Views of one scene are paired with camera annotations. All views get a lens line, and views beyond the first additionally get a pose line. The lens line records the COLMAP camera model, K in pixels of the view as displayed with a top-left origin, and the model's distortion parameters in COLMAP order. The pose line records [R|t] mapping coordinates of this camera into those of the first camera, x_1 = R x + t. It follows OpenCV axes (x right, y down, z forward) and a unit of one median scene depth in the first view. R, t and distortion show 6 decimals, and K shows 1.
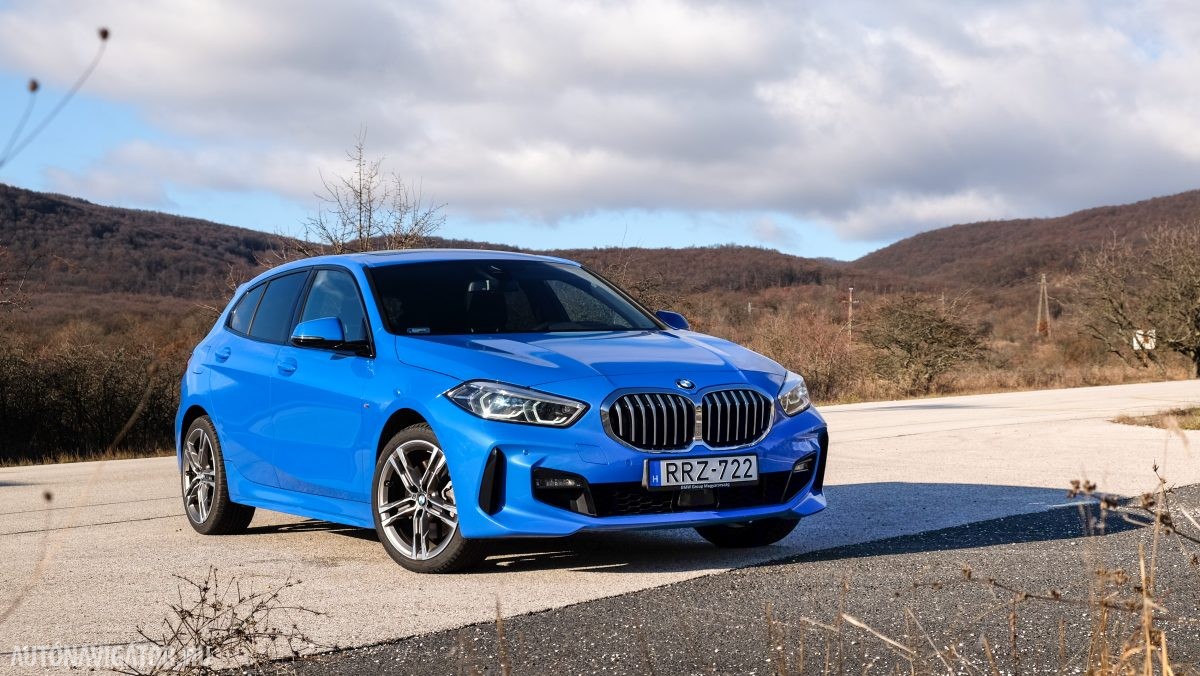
lens RADIAL K [[2092.4, 0, 606.1], [0, 2092.4, 336.2], [0, 0, 1]] dist [0.062258, 0.000000]
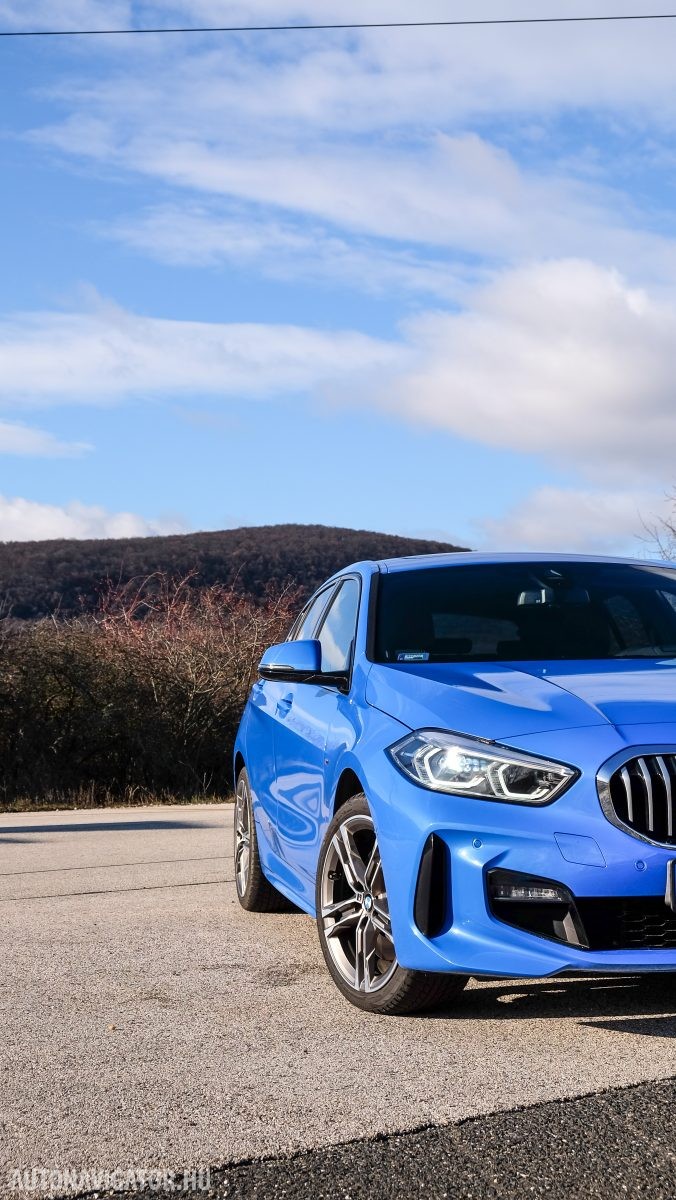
lens RADIAL K [[1798.0, 0, 328.4], [0, 1798.0, 601.4], [0, 0, 1]] dist [0.012597, 0.000000]
pose [[0.934908, -0.012798, -0.354660, 0.109365], [-0.001873, 0.999158, -0.040992, 0.003831], [0.354886, 0.038988, 0.934096, 0.442189]]
